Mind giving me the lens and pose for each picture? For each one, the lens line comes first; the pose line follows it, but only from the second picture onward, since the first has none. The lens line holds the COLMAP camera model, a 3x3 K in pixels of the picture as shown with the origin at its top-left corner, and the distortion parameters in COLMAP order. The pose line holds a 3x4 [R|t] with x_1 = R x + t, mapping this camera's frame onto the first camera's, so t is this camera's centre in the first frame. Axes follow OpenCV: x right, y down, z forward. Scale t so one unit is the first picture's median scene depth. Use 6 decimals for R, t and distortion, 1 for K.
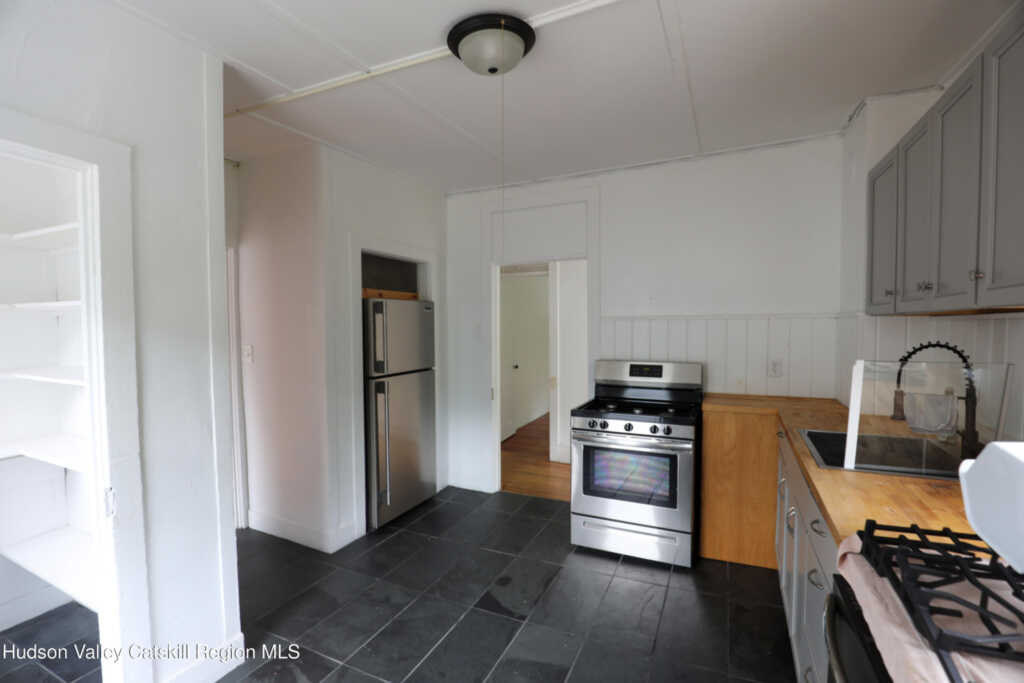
lens RADIAL K [[464.3, 0, 508.3], [0, 464.3, 342.4], [0, 0, 1]] dist [-0.021944, 0.000140]
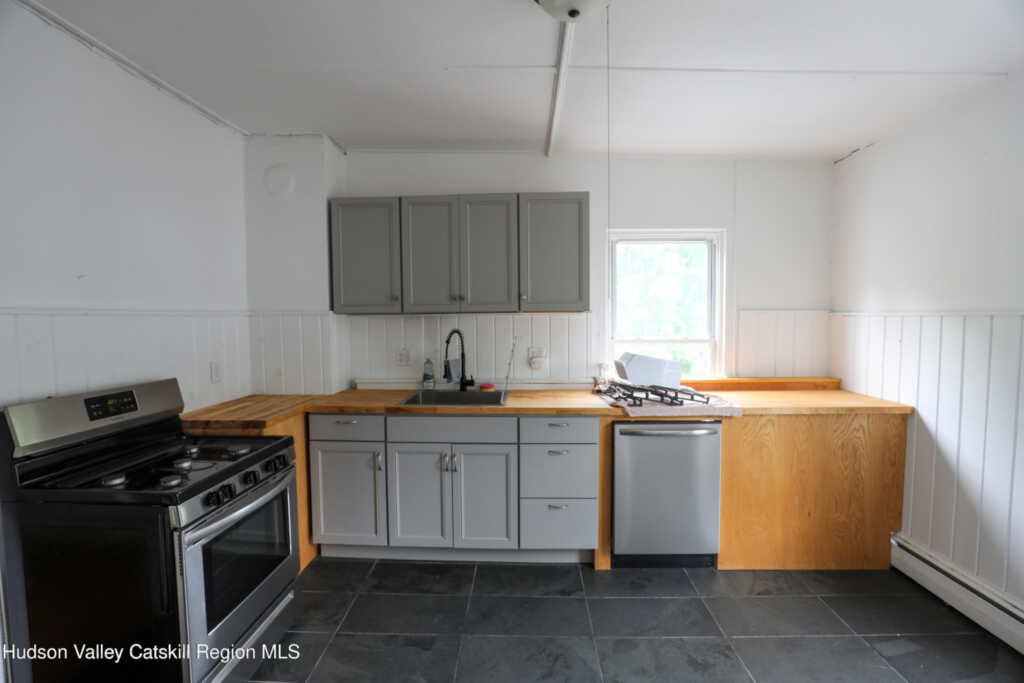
lens RADIAL K [[464.3, 0, 508.3], [0, 464.3, 342.4], [0, 0, 1]] dist [-0.021944, 0.000140]
pose [[-0.411551, -0.038699, 0.910565, -0.586152], [0.044402, 0.997060, 0.062444, -0.041833], [-0.910304, 0.066130, -0.408623, 1.110707]]
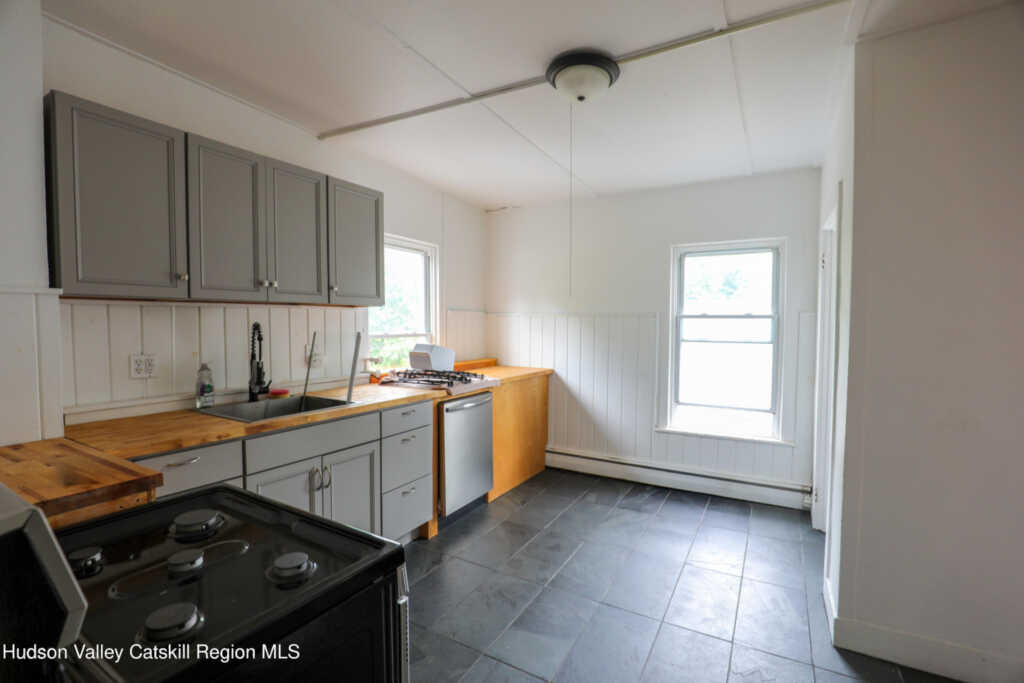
lens RADIAL K [[464.3, 0, 508.3], [0, 464.3, 342.4], [0, 0, 1]] dist [-0.021944, 0.000140]
pose [[-0.996693, 0.000347, 0.081264, -0.011628], [0.006962, 0.996679, 0.081132, -0.040541], [-0.080966, 0.081430, -0.993385, 1.653841]]
